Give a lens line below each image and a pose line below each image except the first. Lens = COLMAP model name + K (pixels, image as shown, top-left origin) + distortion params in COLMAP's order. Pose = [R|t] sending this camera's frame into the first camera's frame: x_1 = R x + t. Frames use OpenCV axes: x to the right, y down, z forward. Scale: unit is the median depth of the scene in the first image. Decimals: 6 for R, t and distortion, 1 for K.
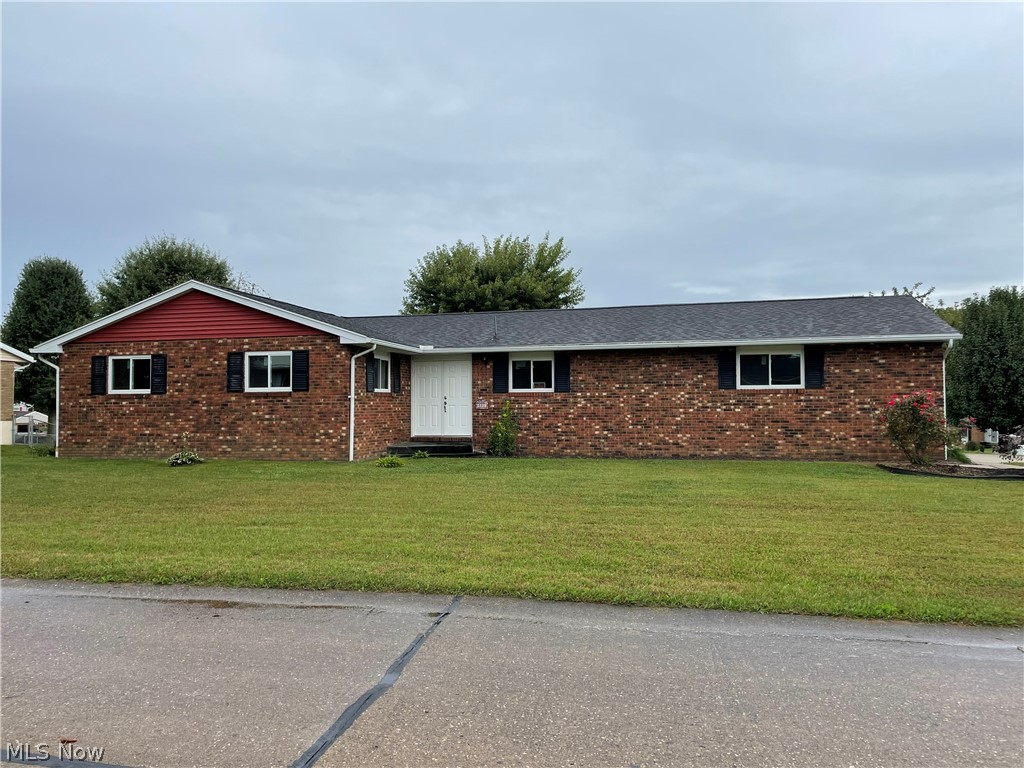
lens RADIAL K [[761.1, 0, 509.3], [0, 761.1, 385.2], [0, 0, 1]] dist [0.088441, -0.045977]
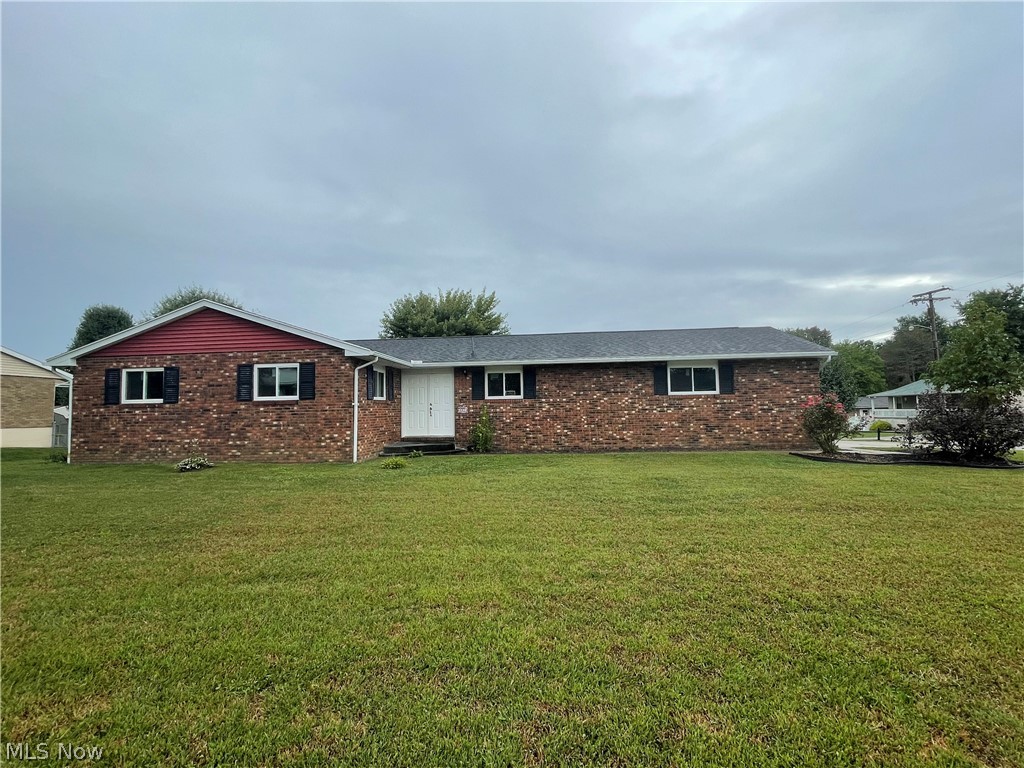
lens RADIAL K [[480.9, 0, 510.0], [0, 480.9, 384.2], [0, 0, 1]] dist [0.005499, 0.001960]
pose [[0.988630, -0.004219, 0.150310, -0.083016], [0.008053, 0.999657, -0.024903, 0.005303], [-0.150153, 0.025830, 0.988325, 0.255733]]
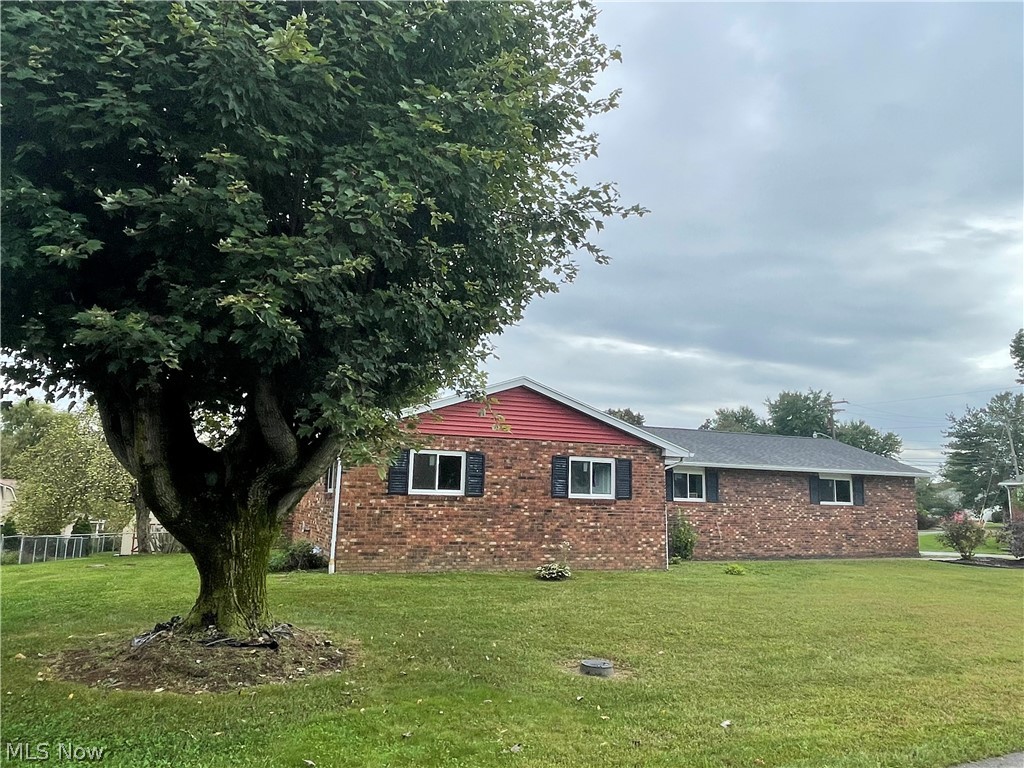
lens RADIAL K [[726.0, 0, 512.4], [0, 726.0, 382.5], [0, 0, 1]] dist [0.023865, -0.005579]
pose [[0.798589, 0.119032, 0.589989, -0.924614], [-0.046151, 0.989473, -0.137161, -0.005913], [-0.600104, 0.082306, 0.795676, 0.291769]]
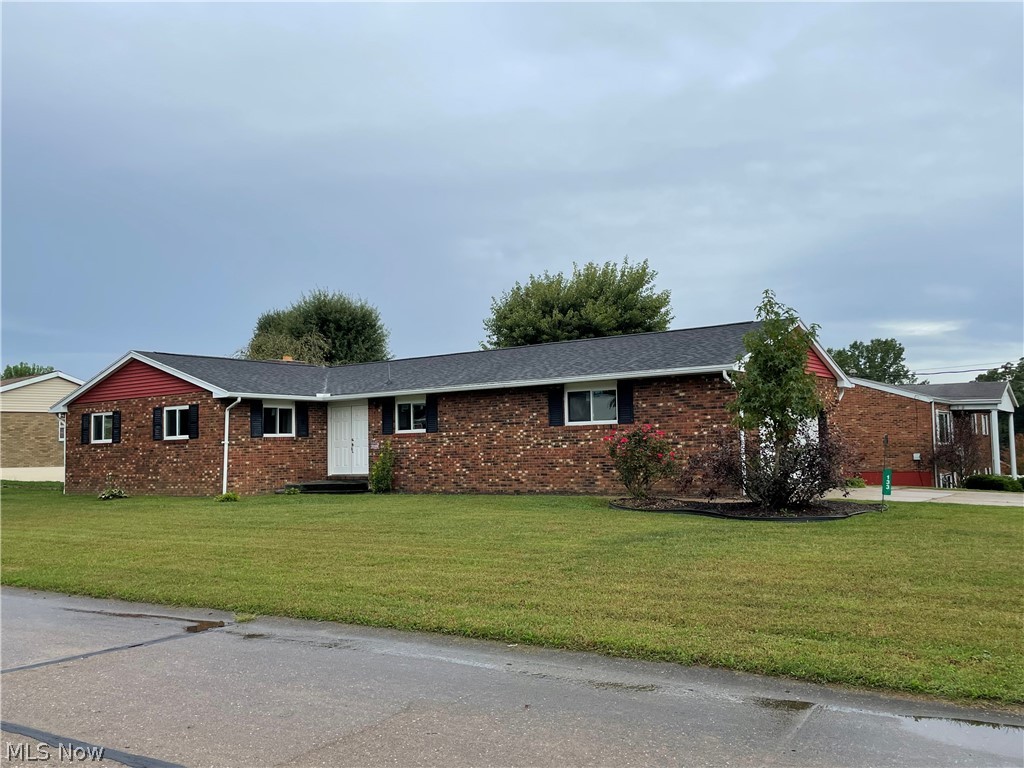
lens RADIAL K [[894.1, 0, 510.5], [0, 894.1, 389.7], [0, 0, 1]] dist [0.118025, -0.005853]
pose [[0.928589, -0.041247, -0.368811, 0.679416], [0.029774, 0.998881, -0.036746, -0.001275], [0.369914, 0.023141, 0.928778, -0.134476]]
